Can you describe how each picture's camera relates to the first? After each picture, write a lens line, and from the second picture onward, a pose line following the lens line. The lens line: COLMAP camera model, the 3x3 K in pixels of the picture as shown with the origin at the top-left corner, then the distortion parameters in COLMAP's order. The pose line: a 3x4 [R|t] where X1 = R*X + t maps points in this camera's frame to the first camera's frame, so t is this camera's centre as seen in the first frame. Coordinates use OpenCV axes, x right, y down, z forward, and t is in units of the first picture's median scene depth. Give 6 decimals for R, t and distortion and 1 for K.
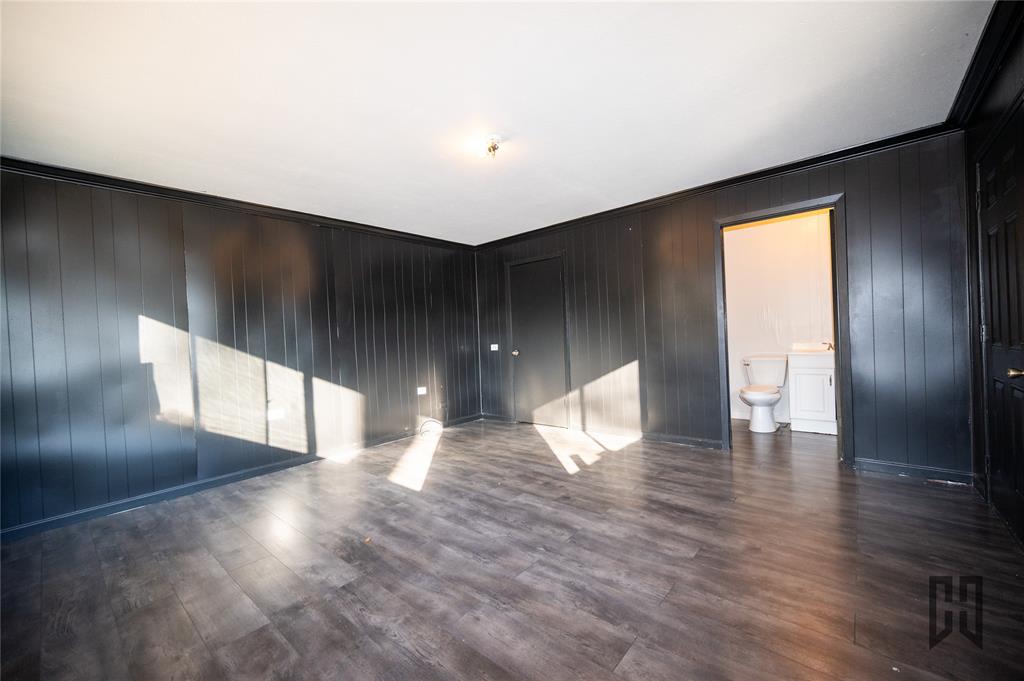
lens RADIAL K [[405.4, 0, 518.4], [0, 405.4, 341.8], [0, 0, 1]] dist [-0.000965, -0.000245]
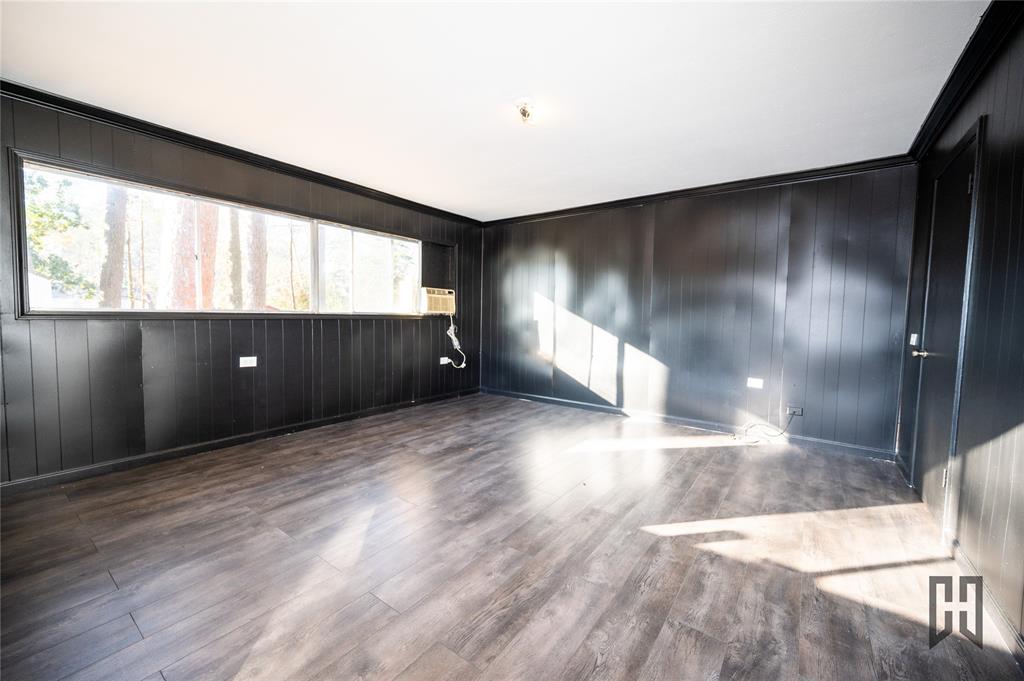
lens RADIAL K [[405.4, 0, 517.5], [0, 405.4, 337.7], [0, 0, 1]] dist [-0.000965, -0.000245]
pose [[0.073147, 0.107738, -0.991485, 0.668620], [-0.030294, 0.993929, 0.105769, -0.044376], [0.996861, 0.022299, 0.075967, 0.671440]]
